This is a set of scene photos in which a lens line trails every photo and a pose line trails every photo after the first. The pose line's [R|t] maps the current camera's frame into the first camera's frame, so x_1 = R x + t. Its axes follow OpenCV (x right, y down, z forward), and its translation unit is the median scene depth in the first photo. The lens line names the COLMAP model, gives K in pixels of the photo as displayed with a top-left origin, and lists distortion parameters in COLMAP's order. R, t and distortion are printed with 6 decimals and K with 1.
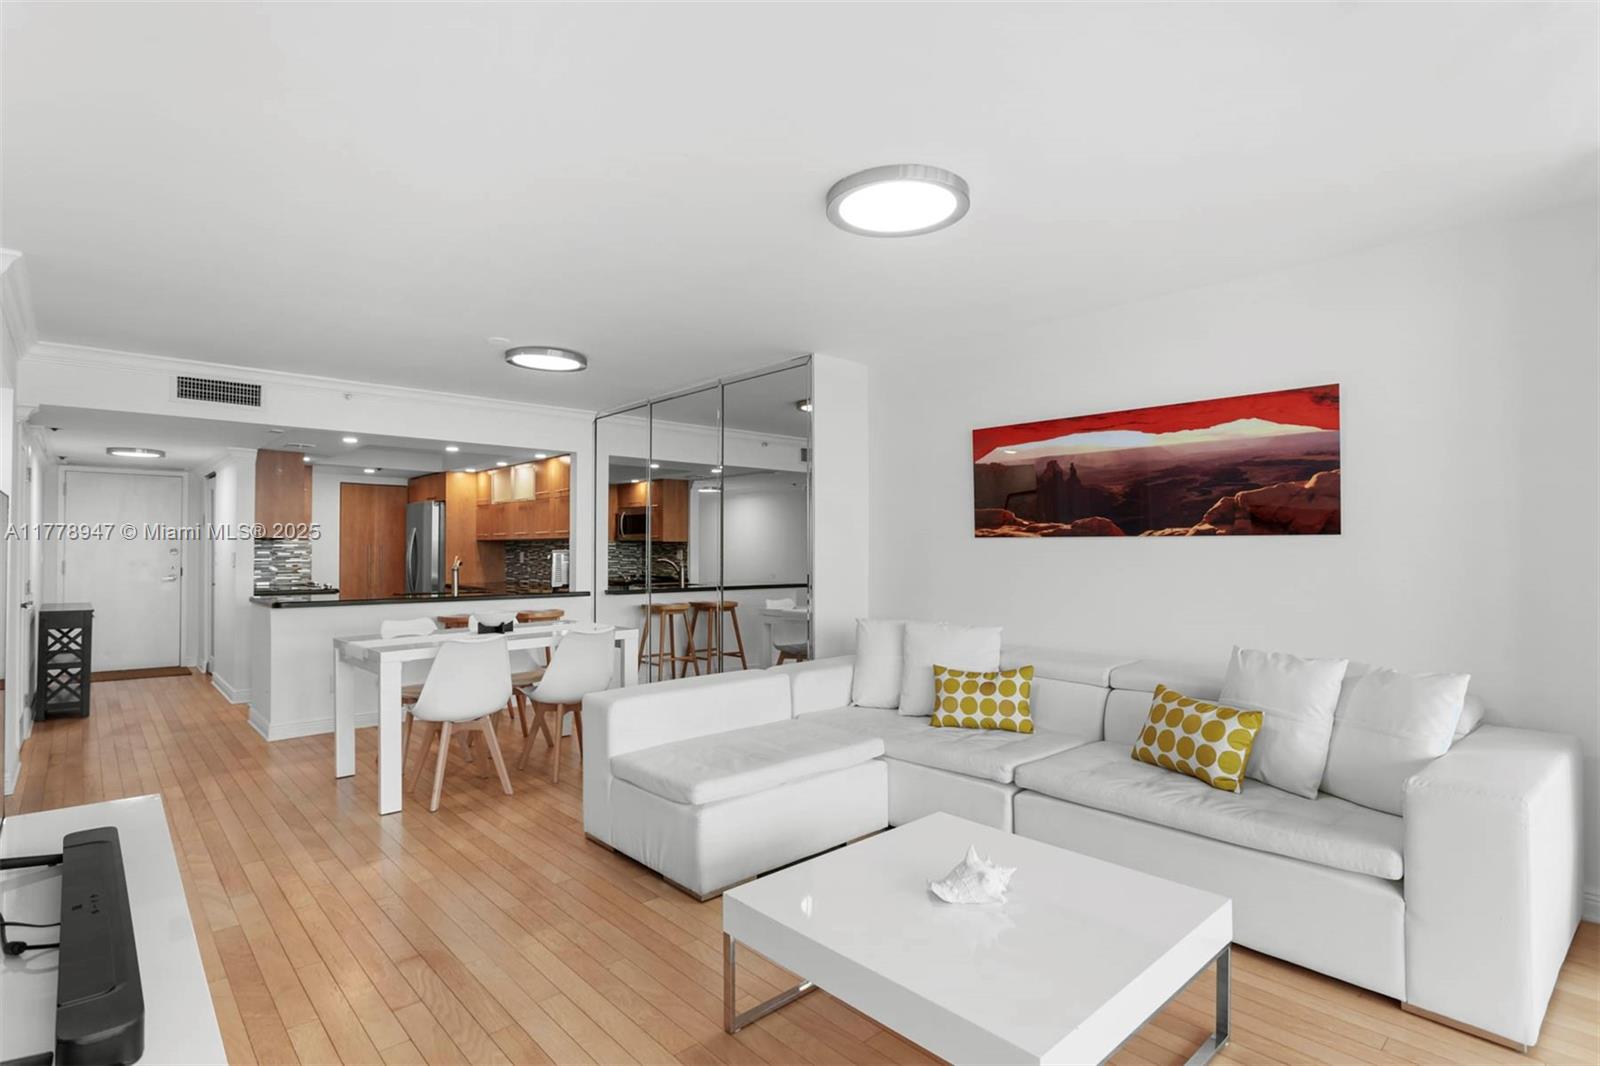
lens RADIAL K [[797.7, 0, 797.7], [0, 797.7, 535.5], [0, 0, 1]] dist [-0.005327, 0.005384]
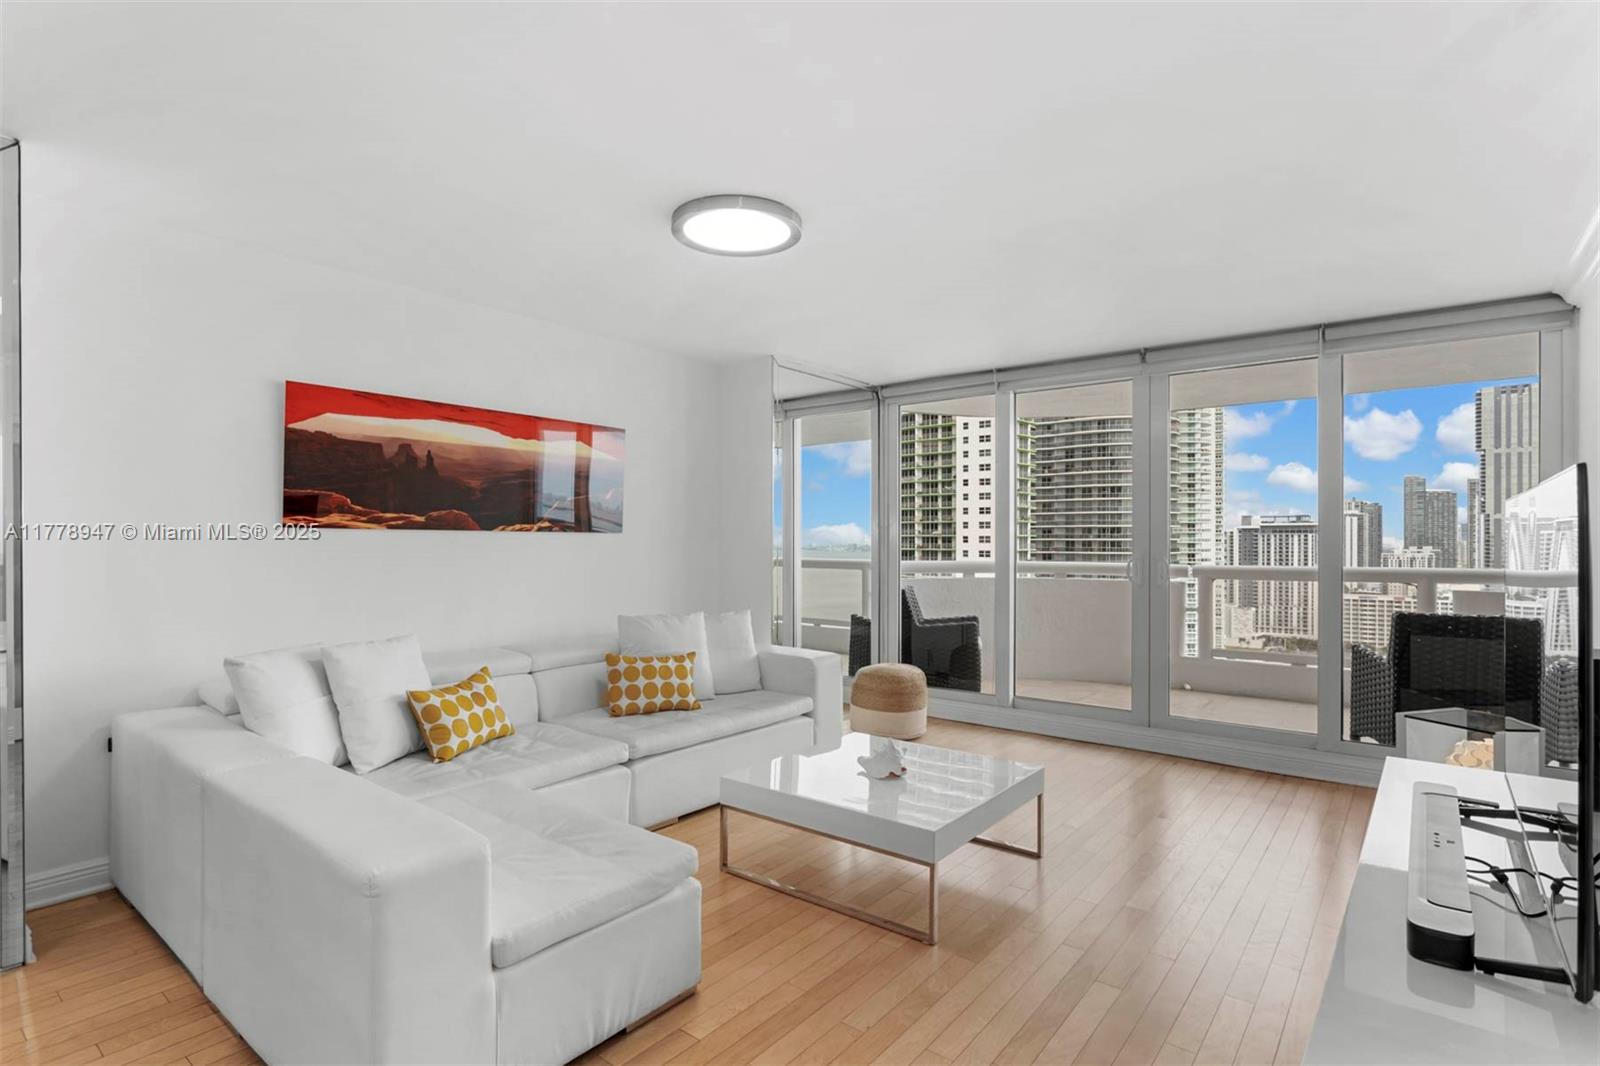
lens RADIAL K [[797.7, 0, 802.6], [0, 797.7, 537.7], [0, 0, 1]] dist [-0.005327, 0.005384]
pose [[-0.162770, 0.003092, 0.986659, -1.063286], [-0.020256, 0.999774, -0.006475, 0.013183], [-0.986456, -0.021039, -0.162671, 1.194319]]
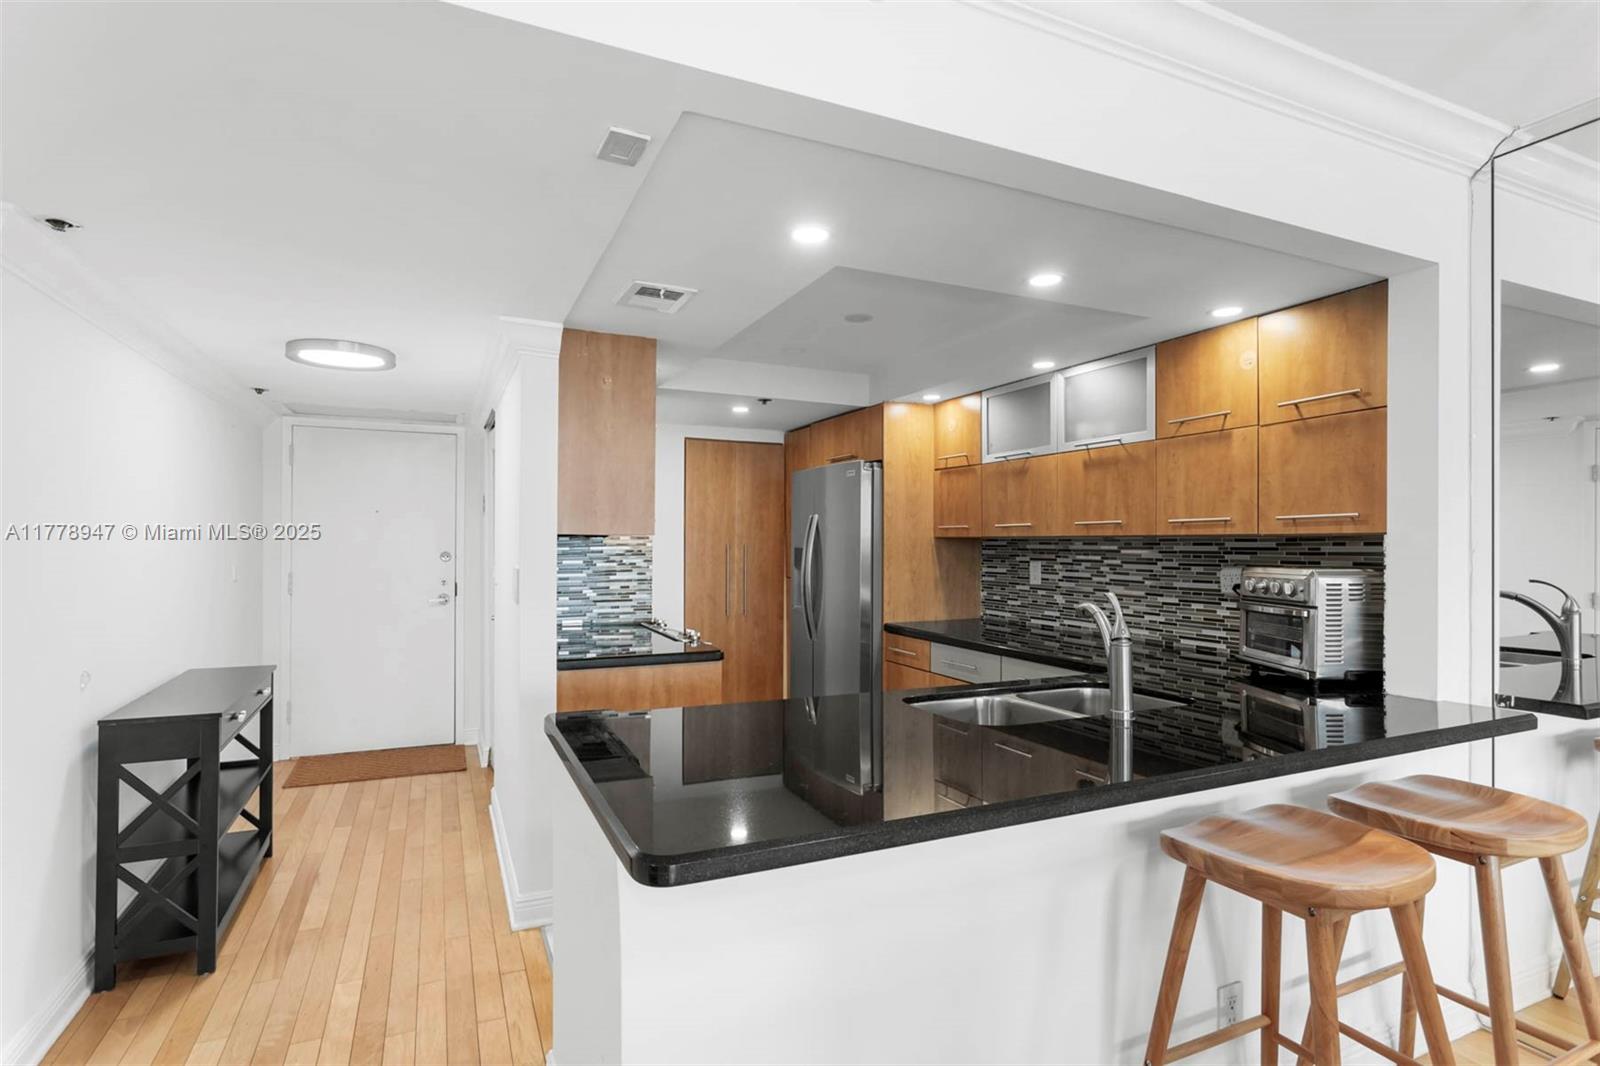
lens RADIAL K [[797.7, 0, 799.5], [0, 797.7, 532.9], [0, 0, 1]] dist [-0.005327, 0.005384]
pose [[0.954504, -0.001923, -0.298193, -0.342692], [0.004059, 0.999970, 0.006543, -0.000623], [0.298172, -0.007456, 0.954483, 0.501272]]
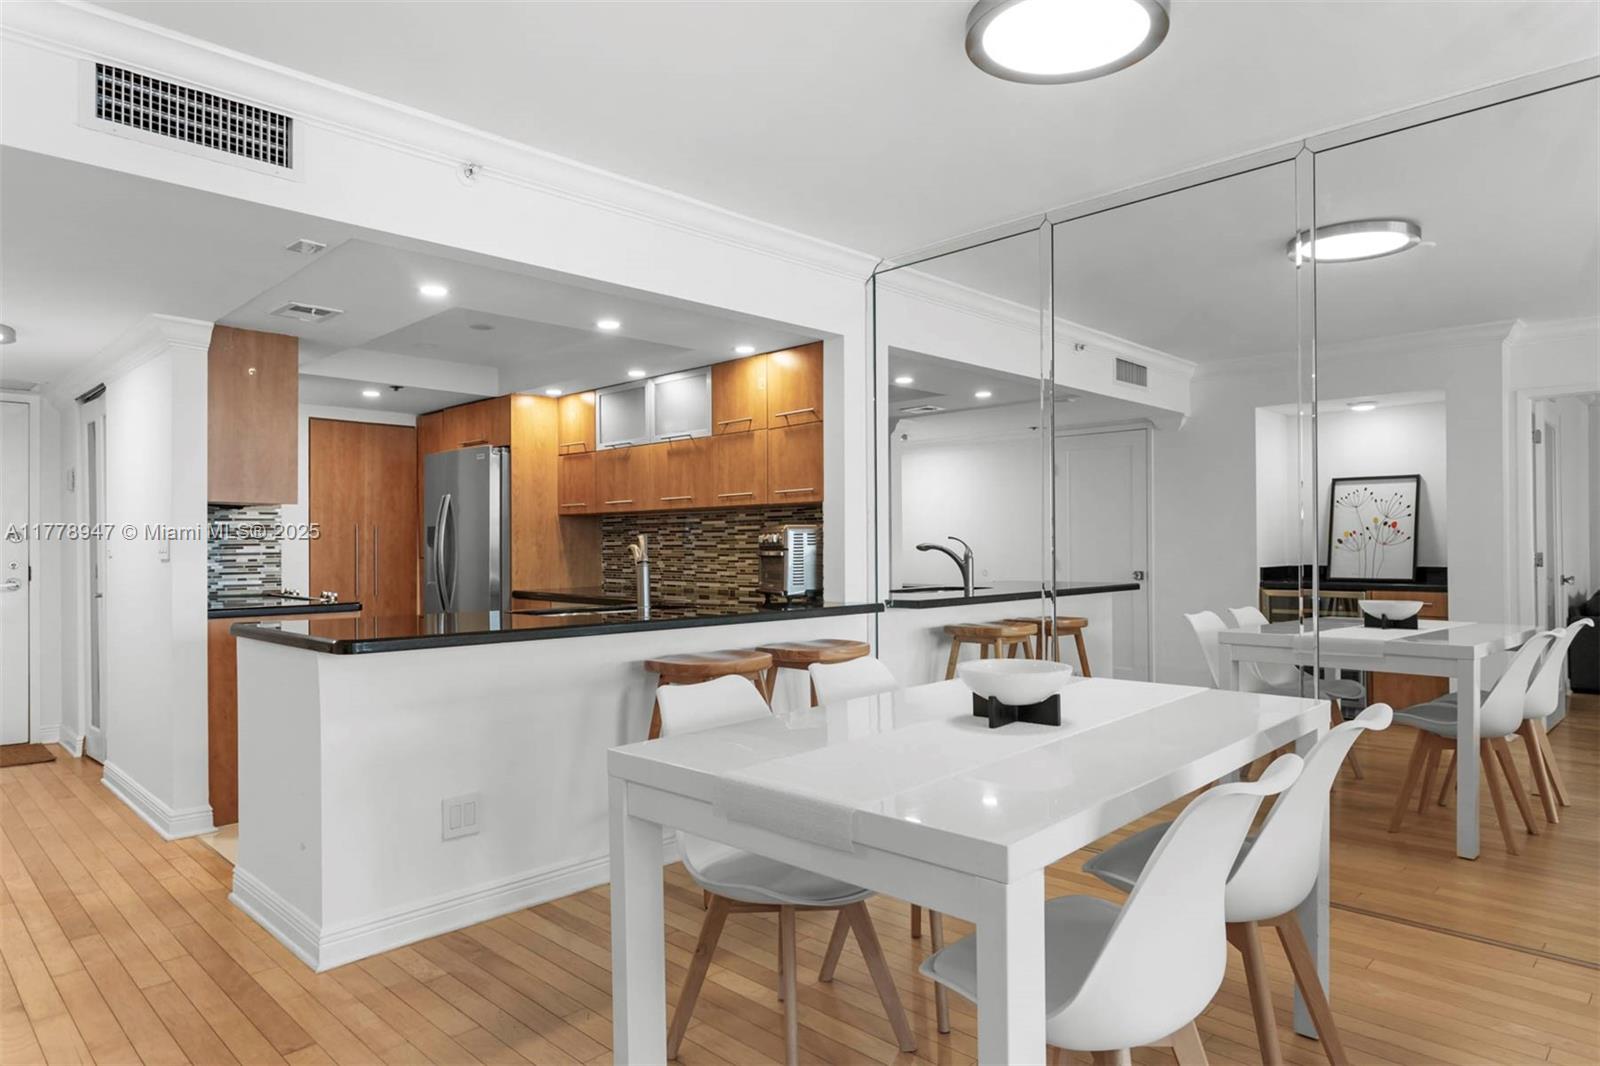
lens RADIAL K [[952.3, 0, 797.1], [0, 952.3, 539.6], [0, 0, 1]] dist [-0.007053, 0.009089]
pose [[0.998320, -0.006649, 0.057567, -0.277586], [0.005901, 0.999896, 0.013142, 0.016258], [-0.057648, -0.012780, 0.998255, 0.307411]]
